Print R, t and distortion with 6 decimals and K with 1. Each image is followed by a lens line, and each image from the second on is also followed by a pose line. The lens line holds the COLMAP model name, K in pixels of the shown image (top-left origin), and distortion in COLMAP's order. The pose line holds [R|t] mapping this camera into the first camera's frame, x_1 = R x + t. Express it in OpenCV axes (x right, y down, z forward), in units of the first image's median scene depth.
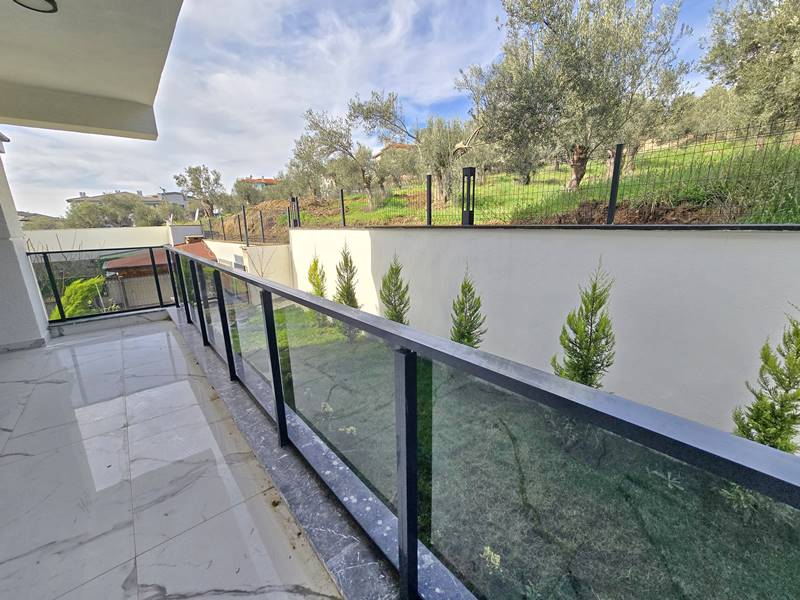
lens RADIAL K [[323.2, 0, 394.4], [0, 323.2, 306.7], [0, 0, 1]] dist [-0.000530, -0.000031]
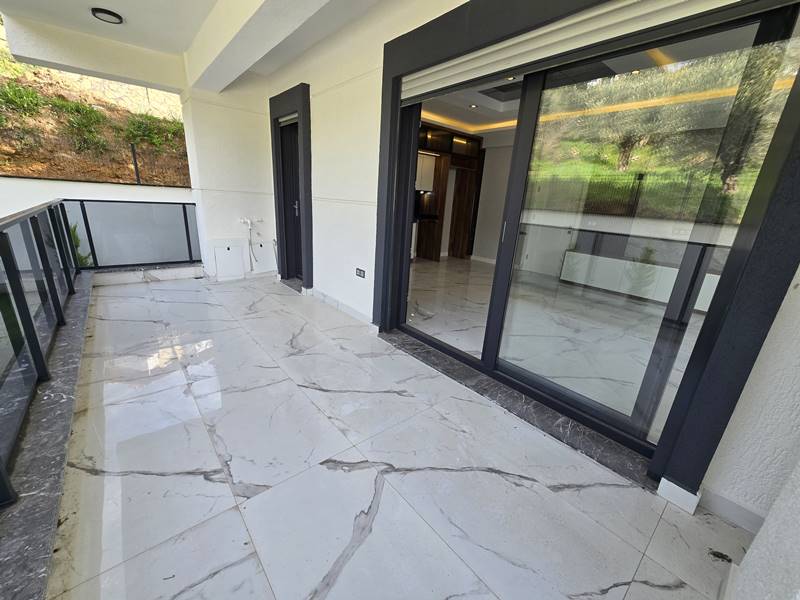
lens RADIAL K [[327.8, 0, 400.1], [0, 327.8, 303.1], [0, 0, 1]] dist [-0.010746, 0.004428]
pose [[-0.999362, -0.034310, -0.009914, -0.522139], [-0.034282, 0.843765, 0.535617, -0.145504], [-0.010012, 0.535616, -0.844403, 0.610143]]
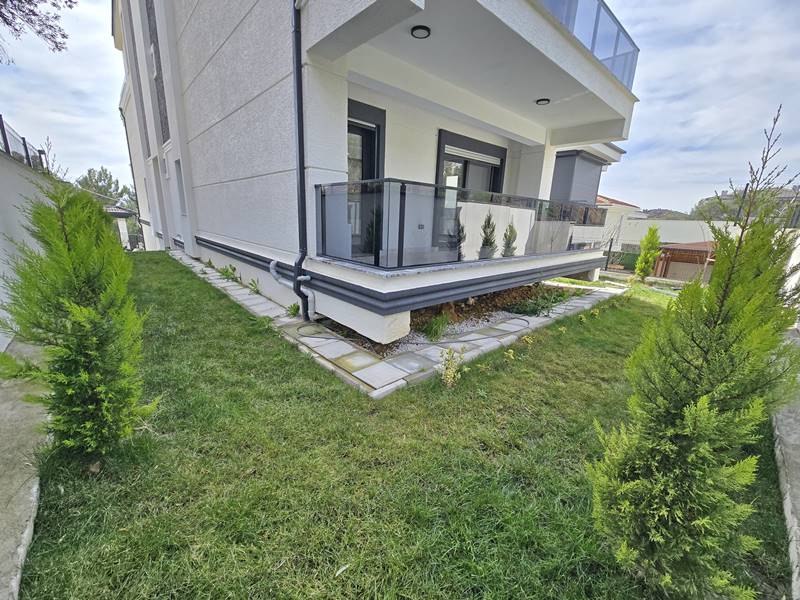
lens RADIAL K [[322.4, 0, 399.1], [0, 322.4, 303.2], [0, 0, 1]] dist [-0.002440, 0.000205]
pose [[0.030514, 0.272533, -0.961663, 0.667341], [-0.289597, 0.923254, 0.252459, 0.098661], [0.956662, 0.270791, 0.107097, 0.003777]]
